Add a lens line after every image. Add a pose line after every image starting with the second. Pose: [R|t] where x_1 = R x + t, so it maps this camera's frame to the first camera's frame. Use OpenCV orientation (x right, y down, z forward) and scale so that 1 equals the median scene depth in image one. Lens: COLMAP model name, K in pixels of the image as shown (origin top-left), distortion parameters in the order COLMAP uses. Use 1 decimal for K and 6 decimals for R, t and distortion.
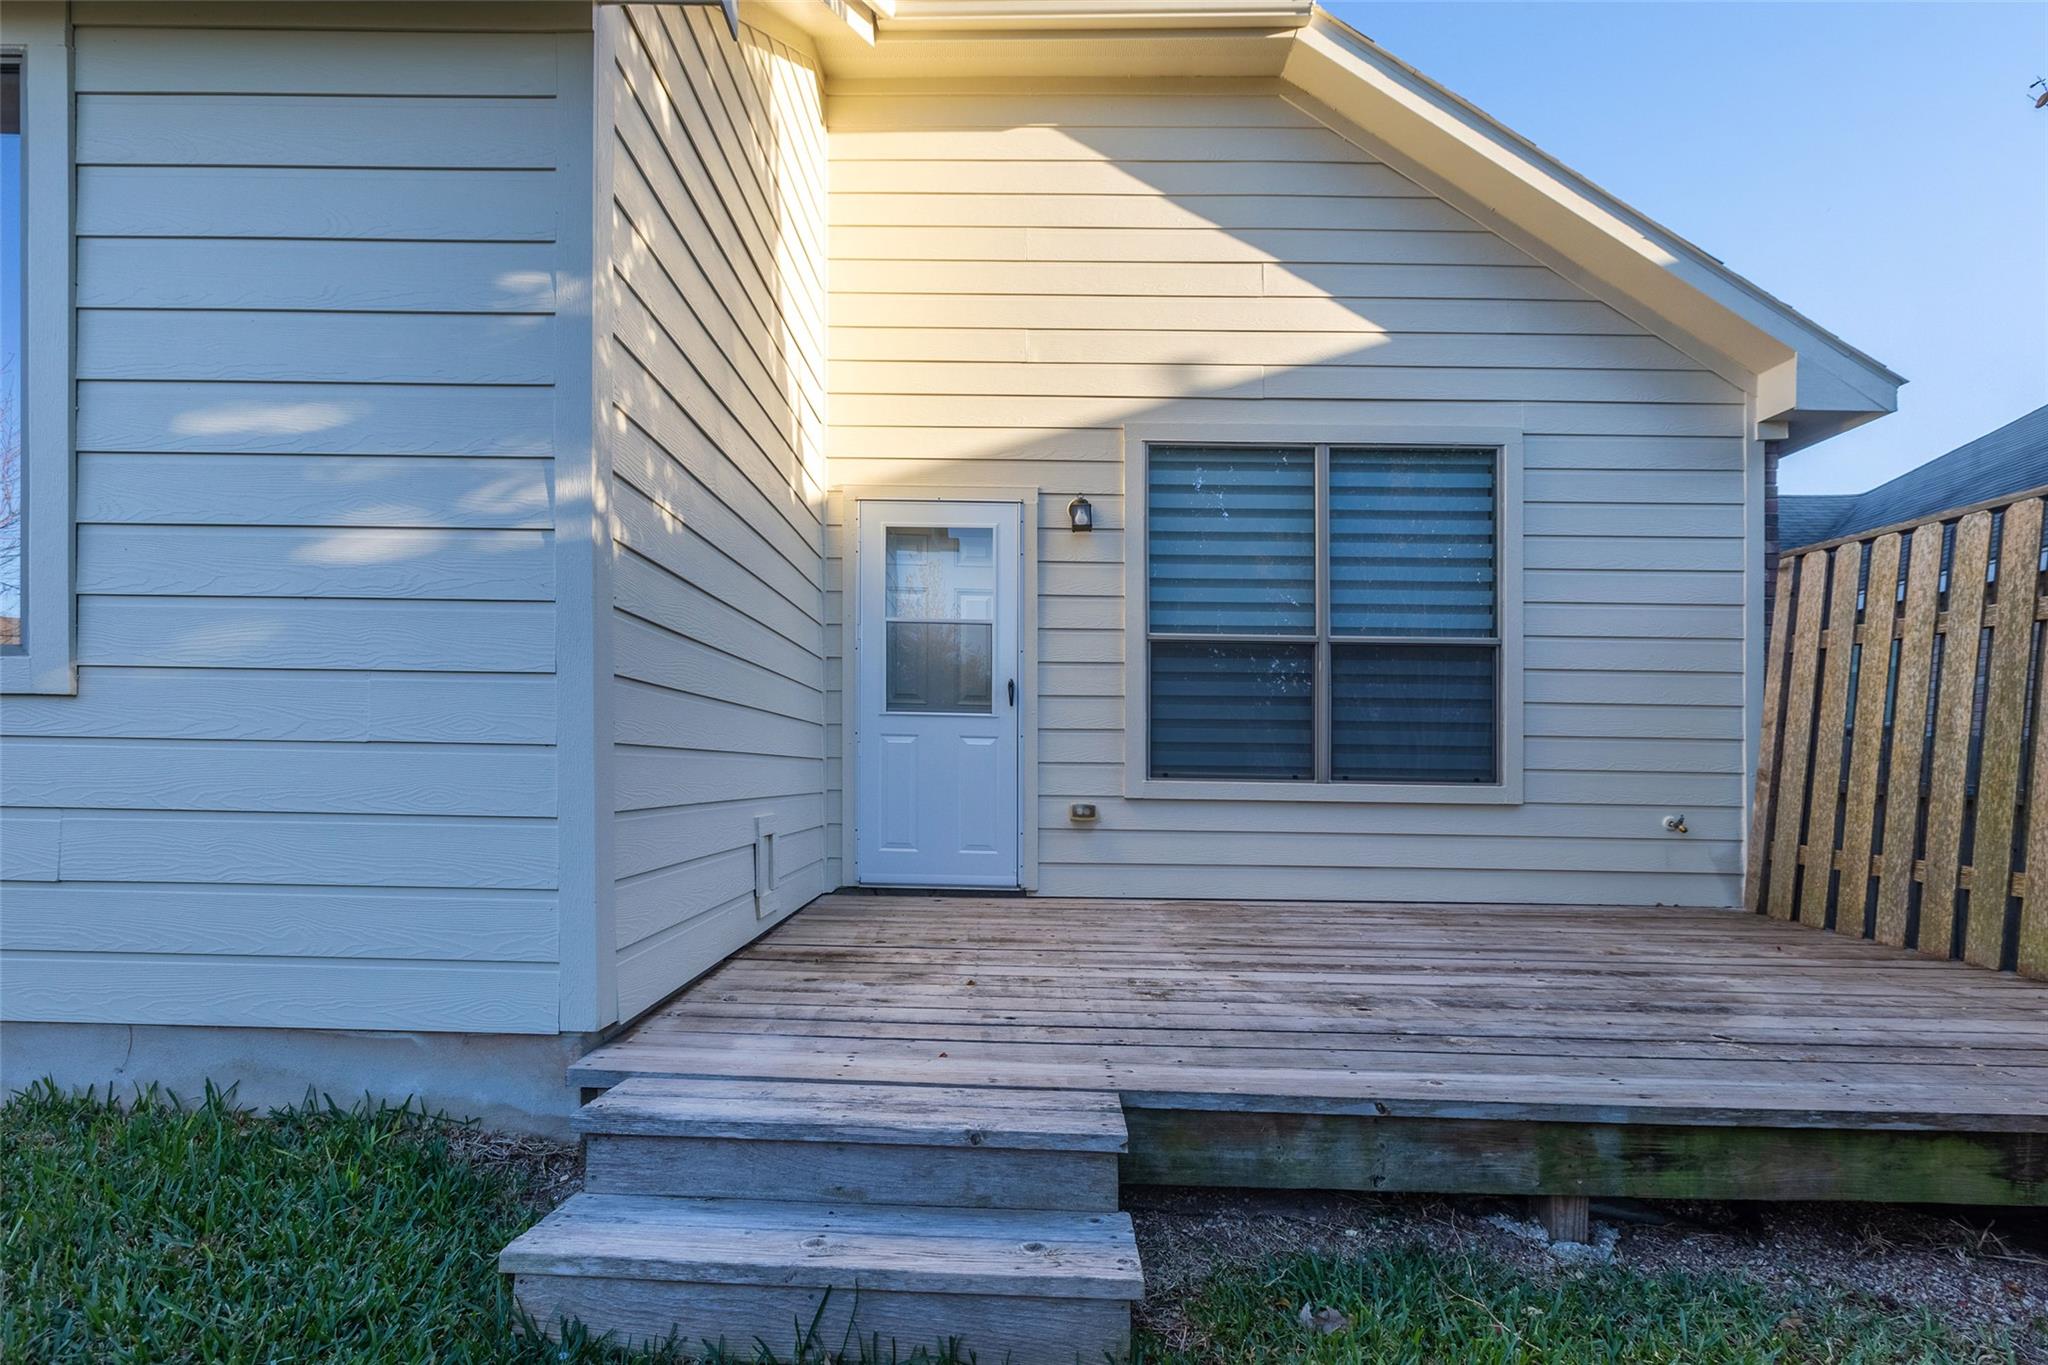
lens RADIAL K [[919.7, 0, 1027.3], [0, 919.7, 769.0], [0, 0, 1]] dist [0.000321, 0.000159]
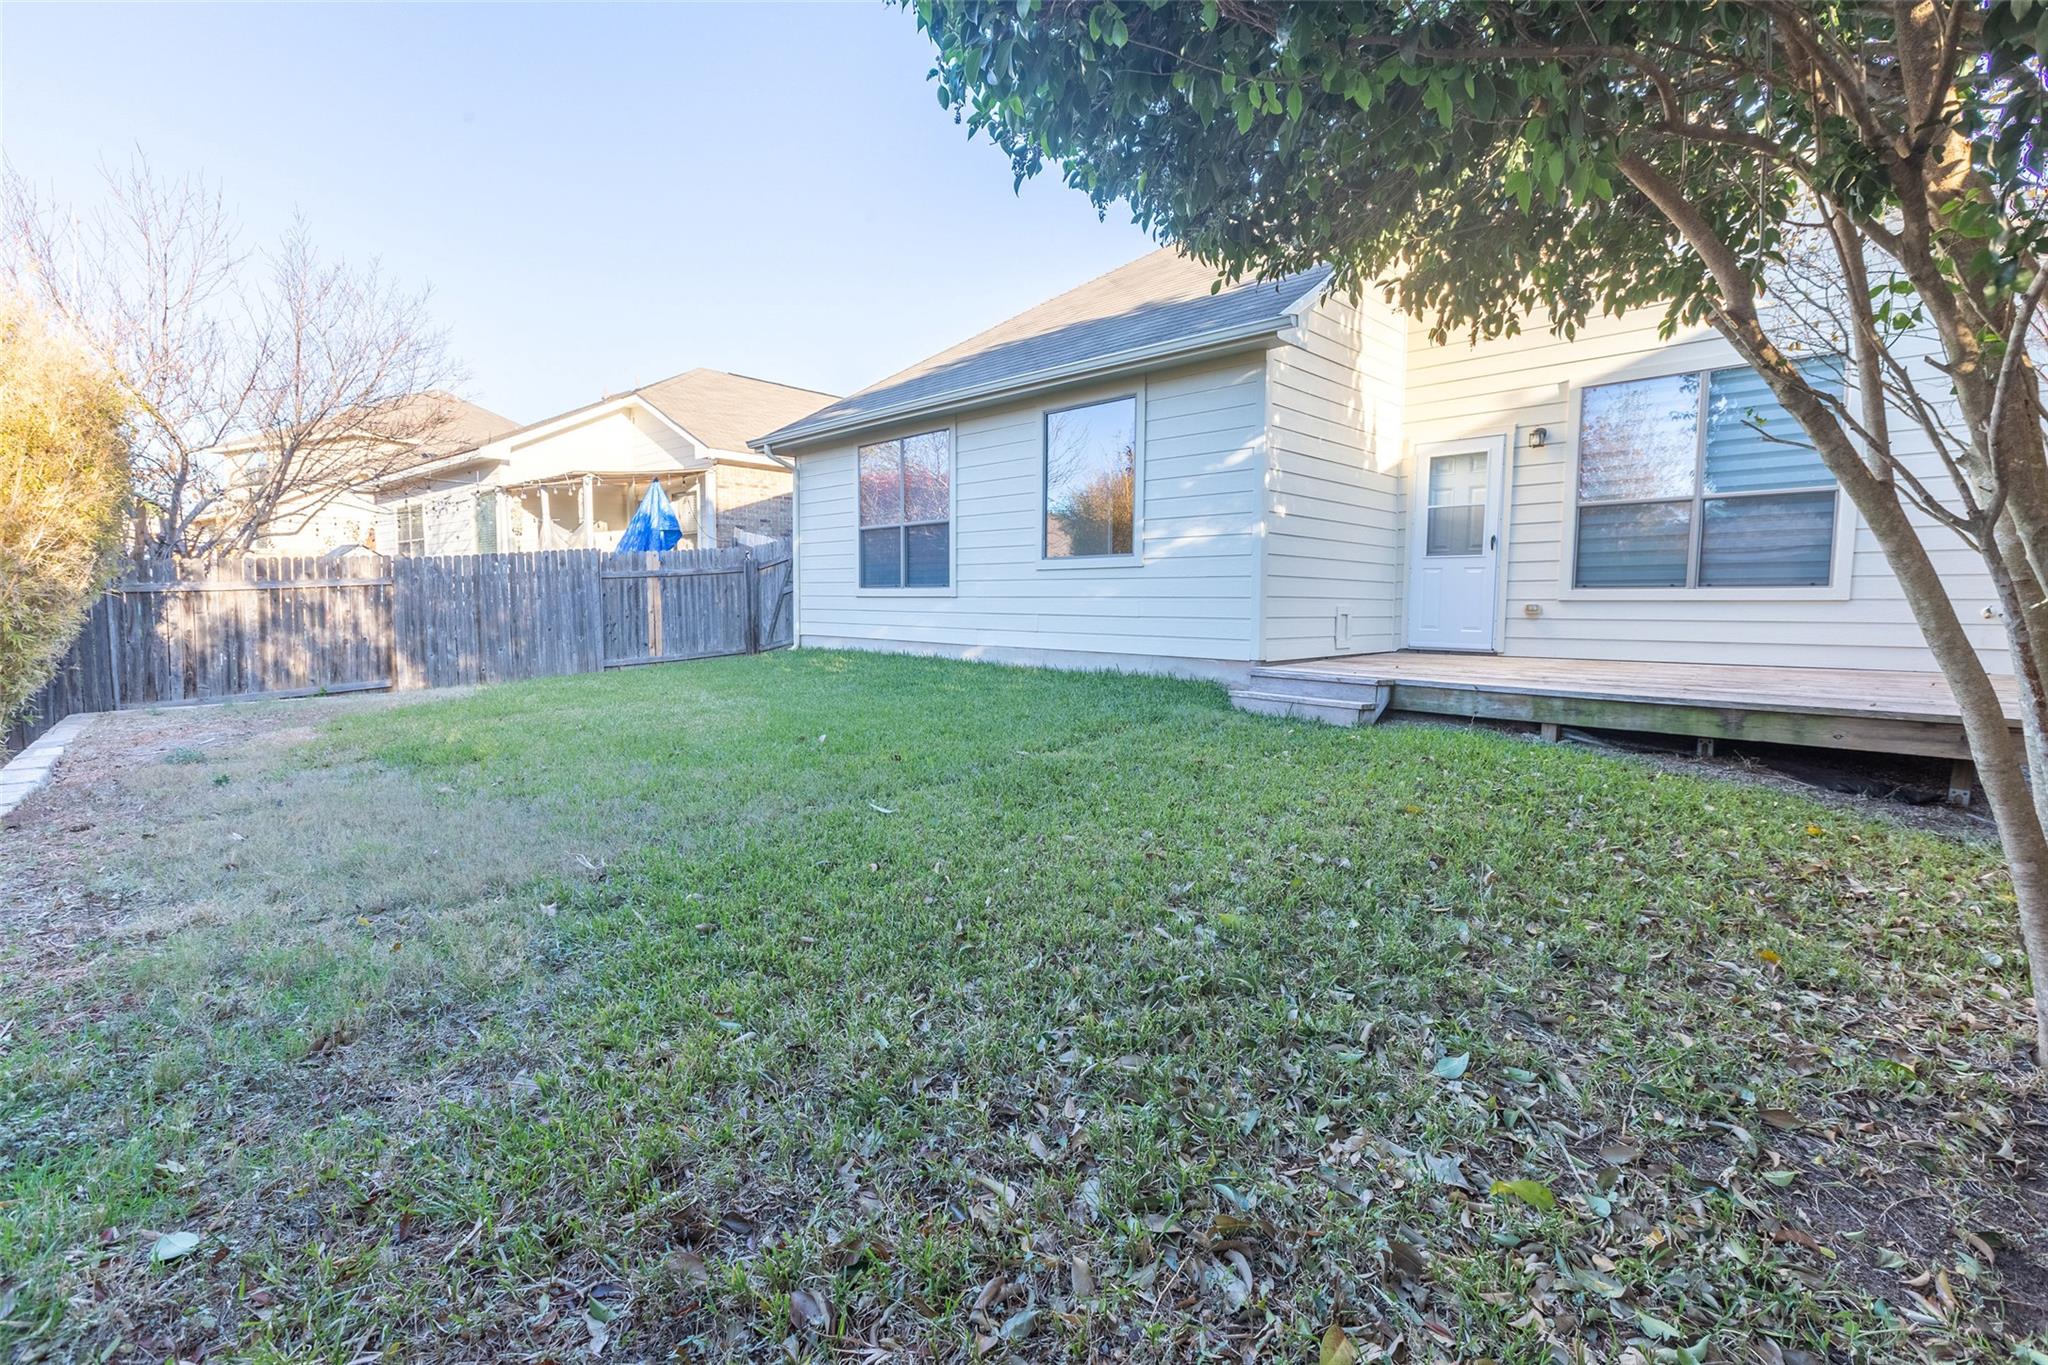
lens RADIAL K [[934.4, 0, 1089.4], [0, 934.4, 719.3], [0, 0, 1]] dist [0.000100, 0.000327]
pose [[0.735630, 0.069120, -0.673848, 0.662775], [0.007383, 0.993903, 0.110009, 0.054258], [0.677344, -0.085901, 0.730634, -0.915296]]
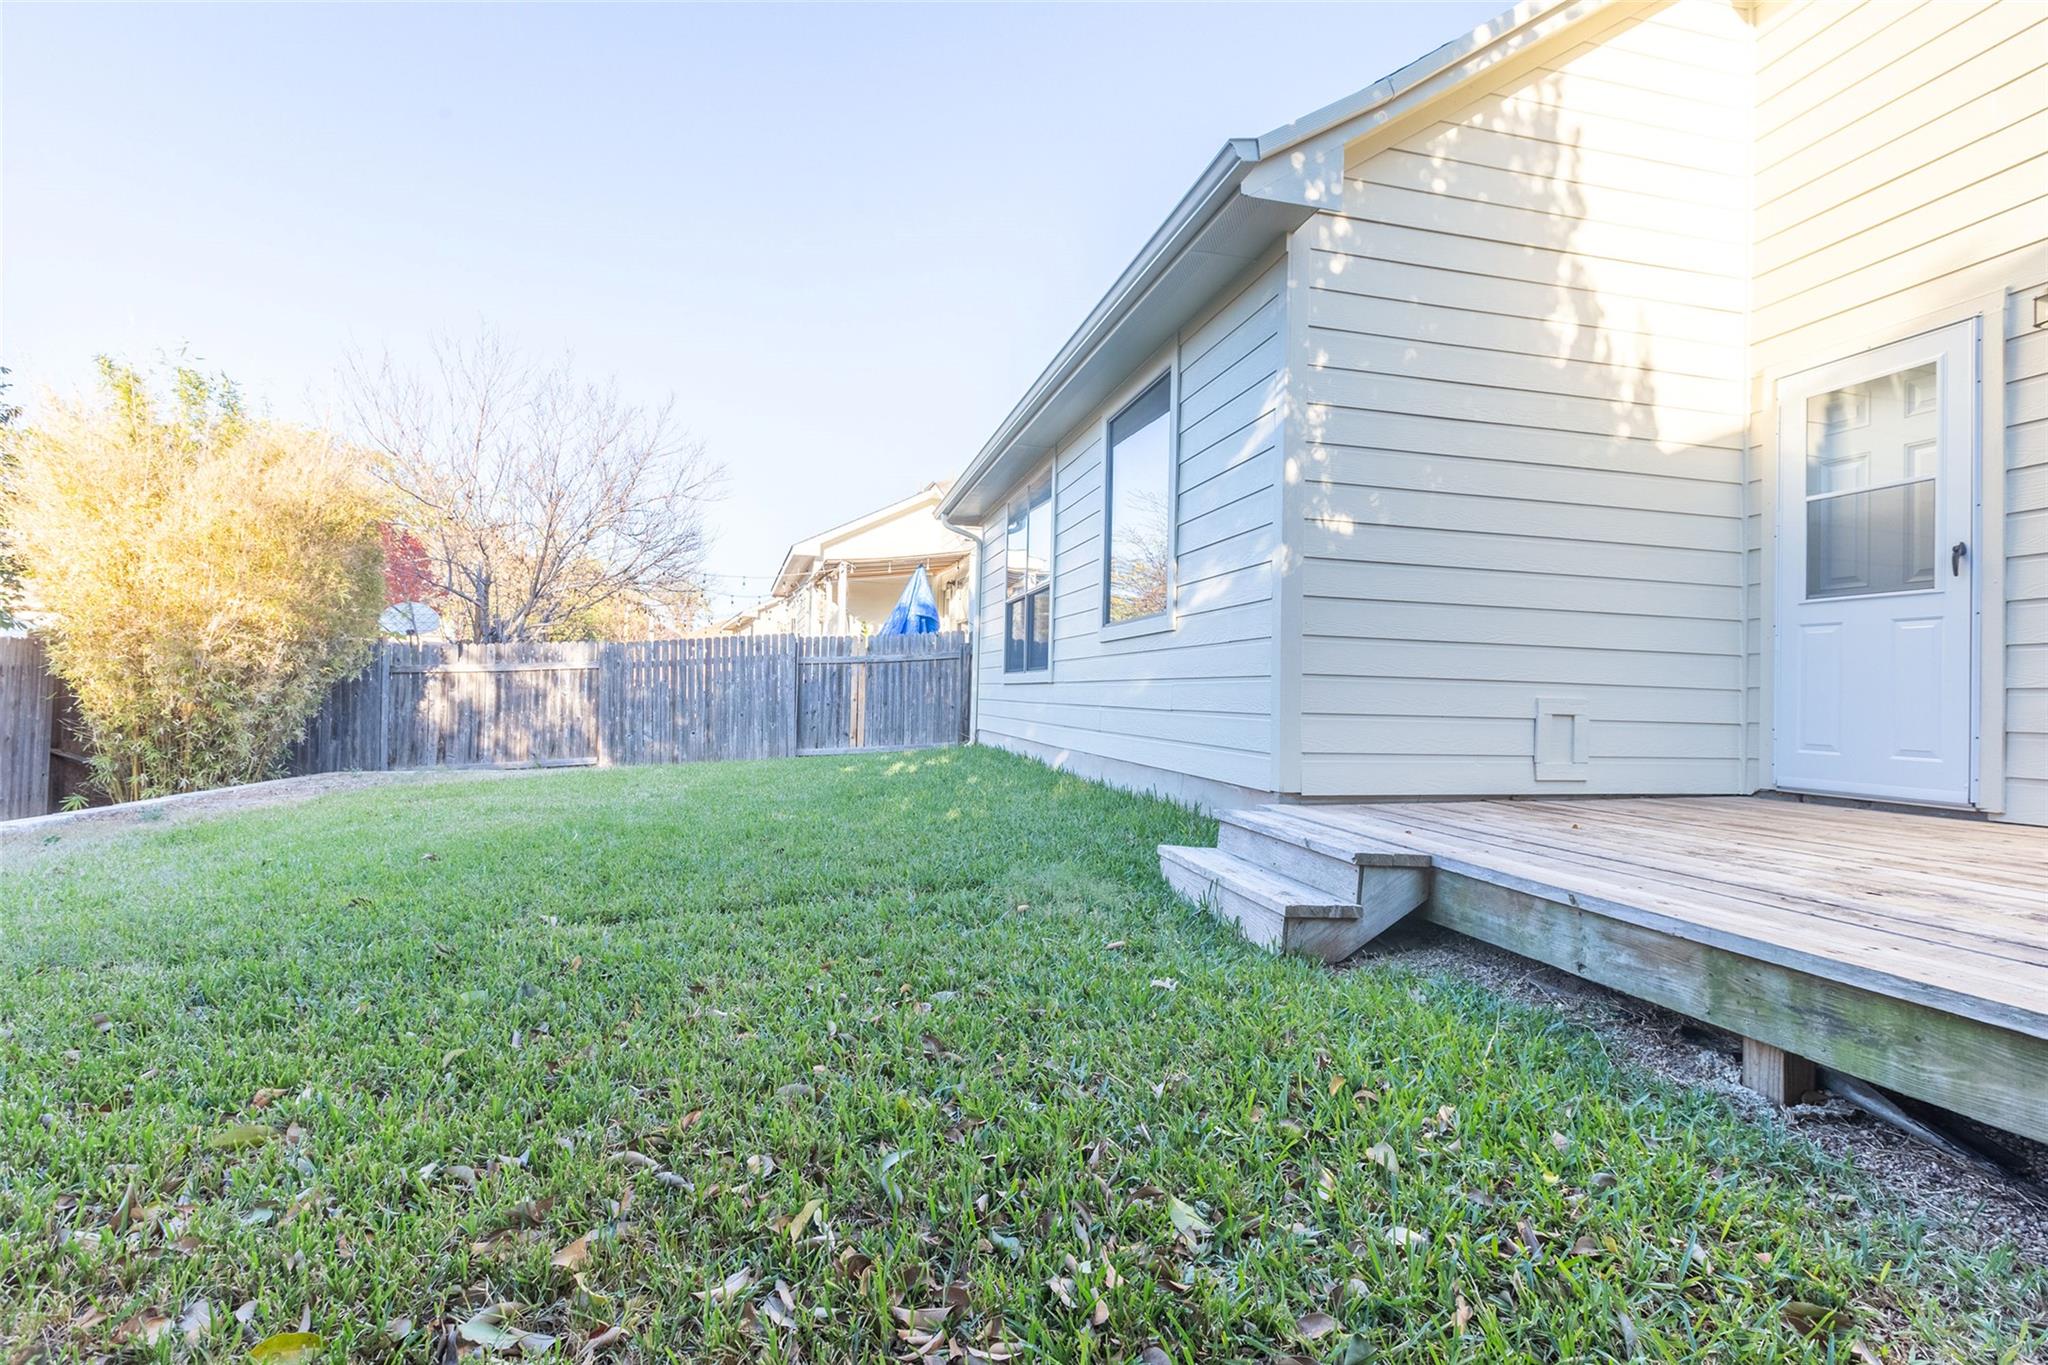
lens RADIAL K [[998.9, 0, 1024.0], [0, 998.9, 682.5], [0, 0, 1]] dist [-0.000827, 0.000578]
pose [[0.237983, -0.027679, -0.970875, 0.622103], [-0.019395, 0.999259, -0.033242, 0.066908], [0.971076, 0.026741, 0.237270, 0.016405]]
